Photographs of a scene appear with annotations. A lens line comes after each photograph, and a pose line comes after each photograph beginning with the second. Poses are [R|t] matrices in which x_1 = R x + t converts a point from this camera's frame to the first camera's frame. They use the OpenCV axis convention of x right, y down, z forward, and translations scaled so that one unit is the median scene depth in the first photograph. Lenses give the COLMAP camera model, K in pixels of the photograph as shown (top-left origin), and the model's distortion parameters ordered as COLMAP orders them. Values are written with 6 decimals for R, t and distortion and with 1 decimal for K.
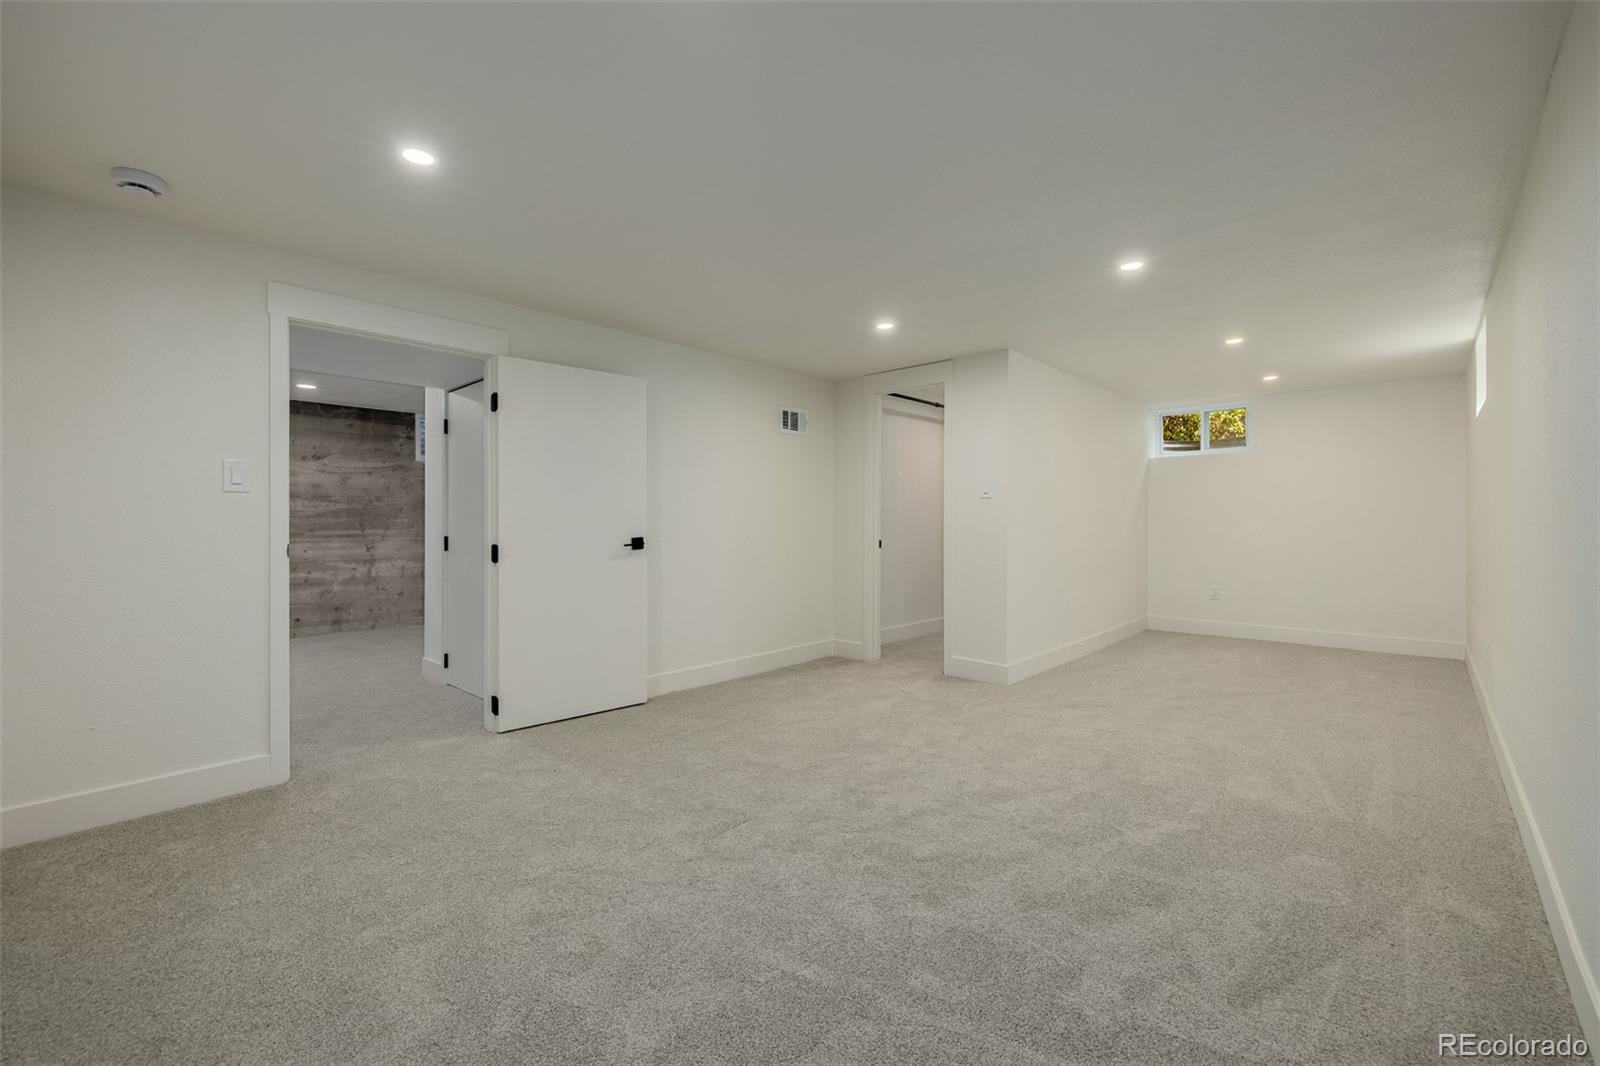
lens RADIAL K [[675.4, 0, 806.9], [0, 675.4, 523.5], [0, 0, 1]] dist [0.001457, -0.000070]
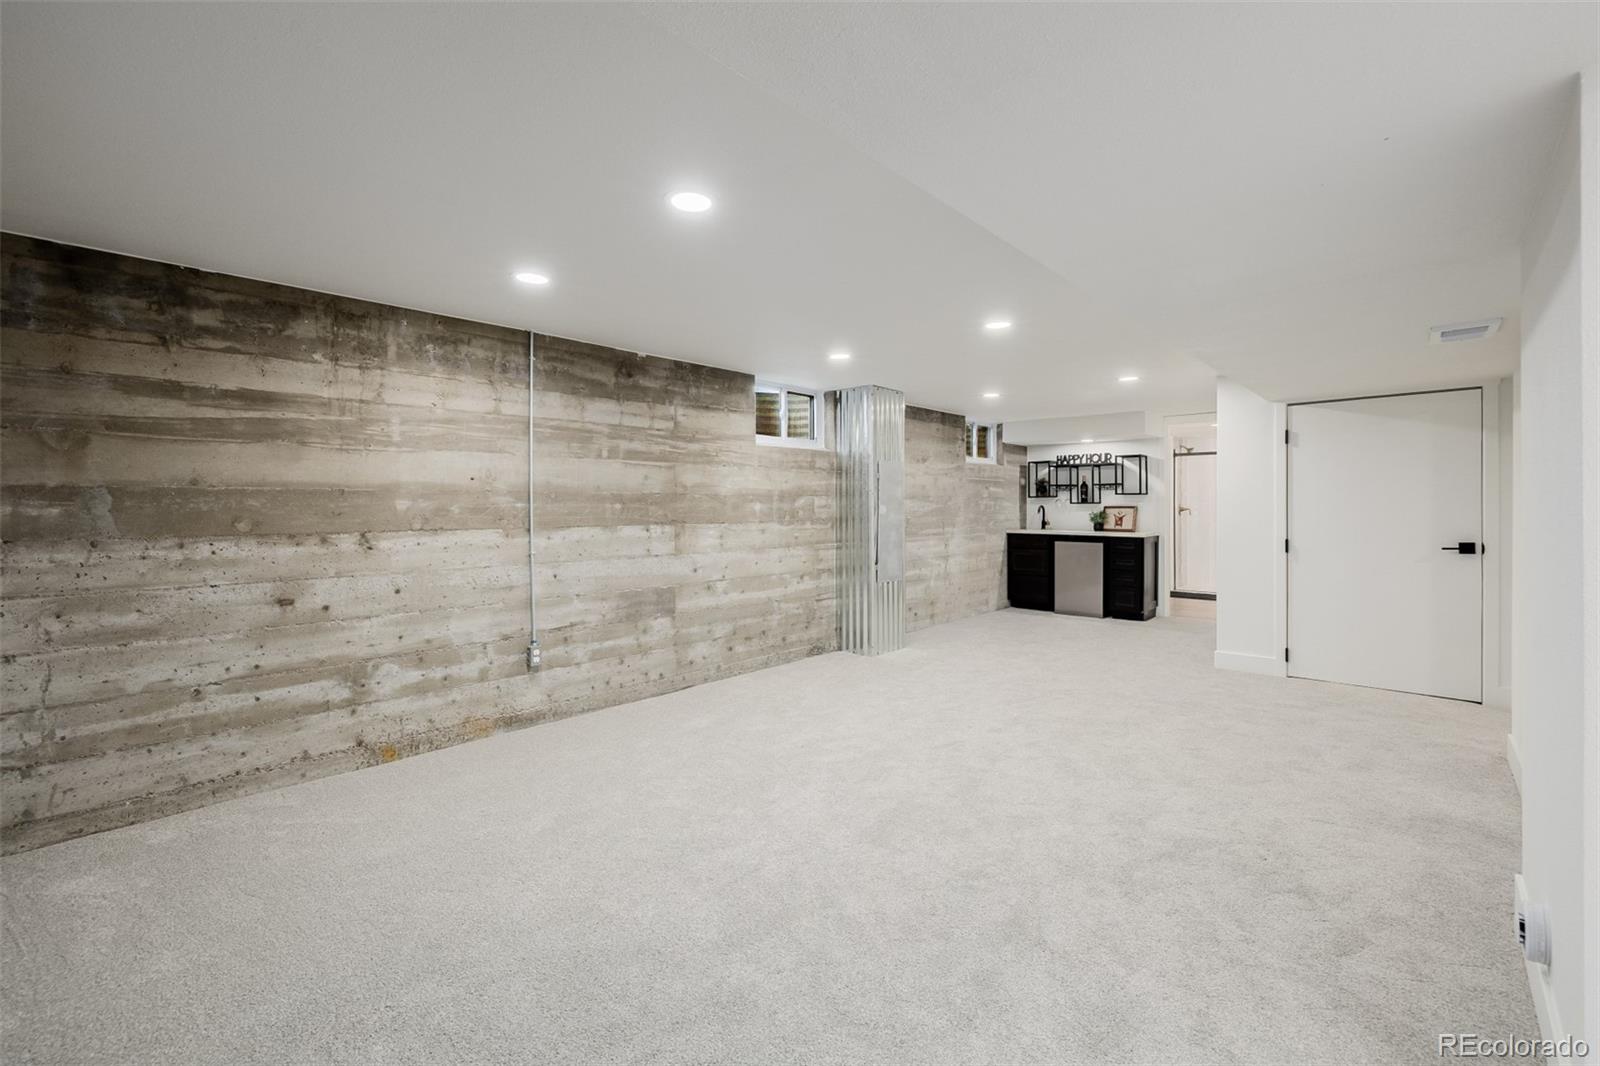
lens RADIAL K [[675.4, 0, 781.4], [0, 675.4, 517.7], [0, 0, 1]] dist [0.001457, -0.000070]
pose [[0.999822, 0.004646, -0.018271, -0.995429], [-0.004502, 0.999959, 0.007896, -0.015661], [0.018307, -0.007812, 0.999802, -0.064339]]
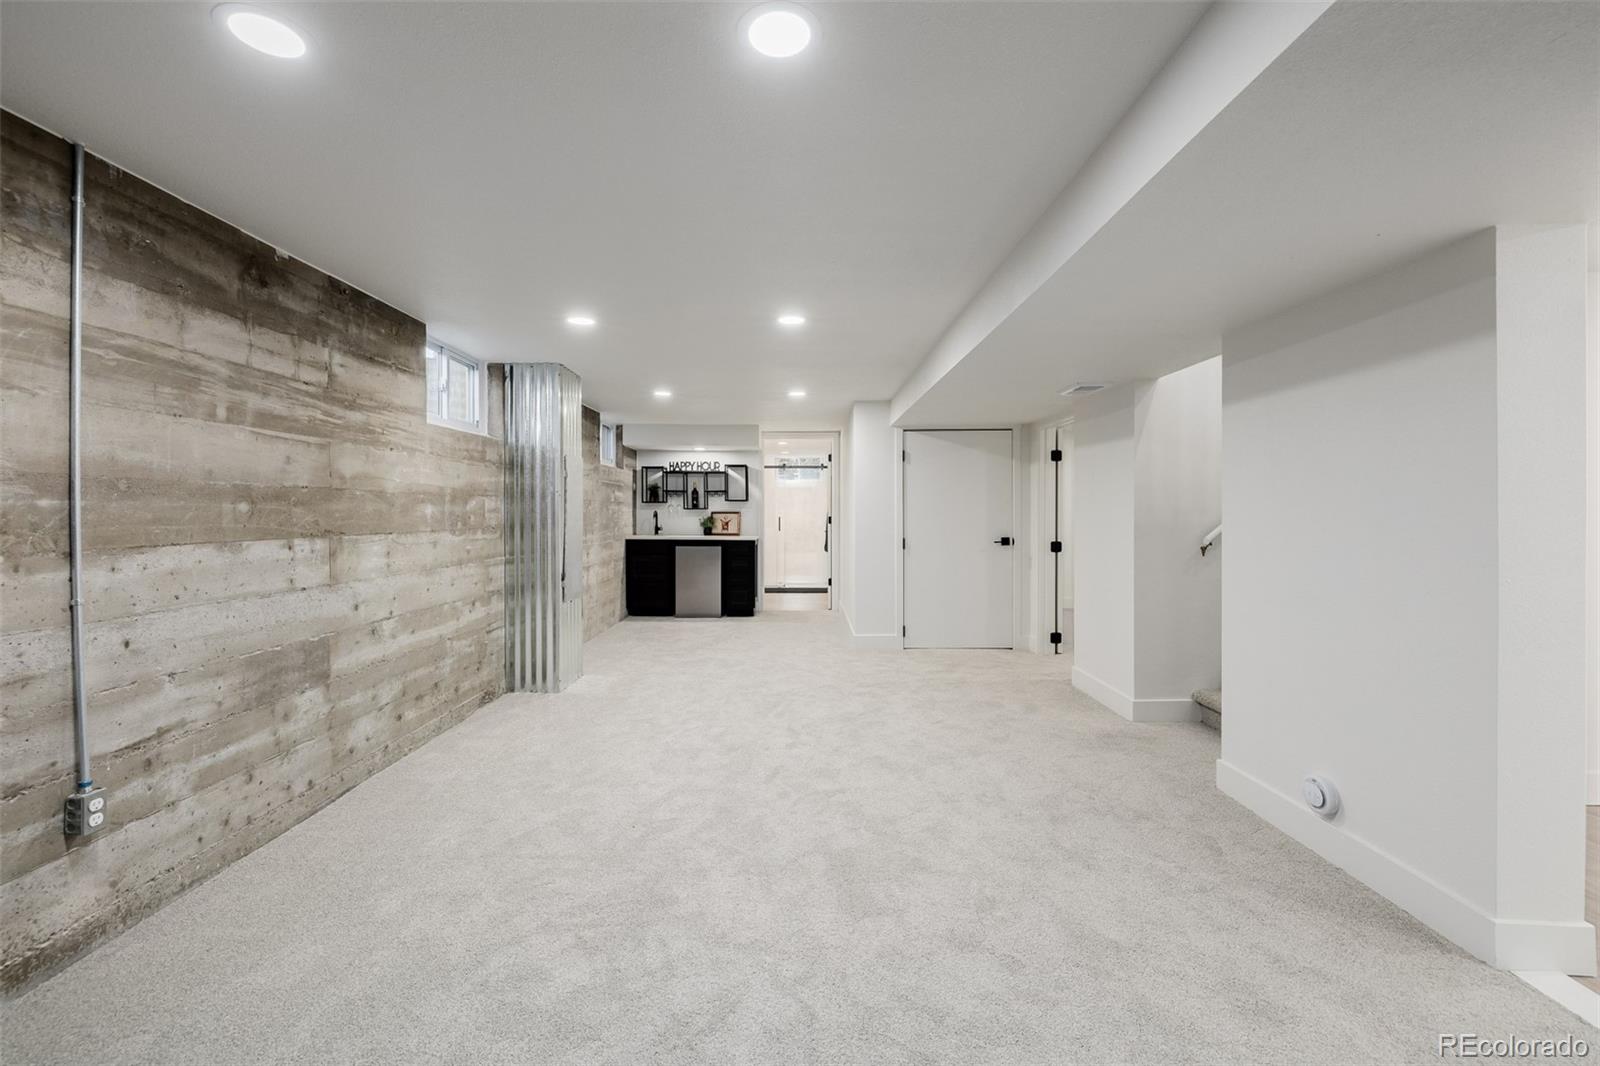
lens RADIAL K [[675.4, 0, 786.9], [0, 675.4, 518.9], [0, 0, 1]] dist [0.001457, -0.000070]
pose [[0.746366, 0.000500, 0.665536, -1.218189], [0.000875, 0.999998, -0.001732, -0.013265], [-0.665535, 0.001875, 0.746364, 0.132016]]
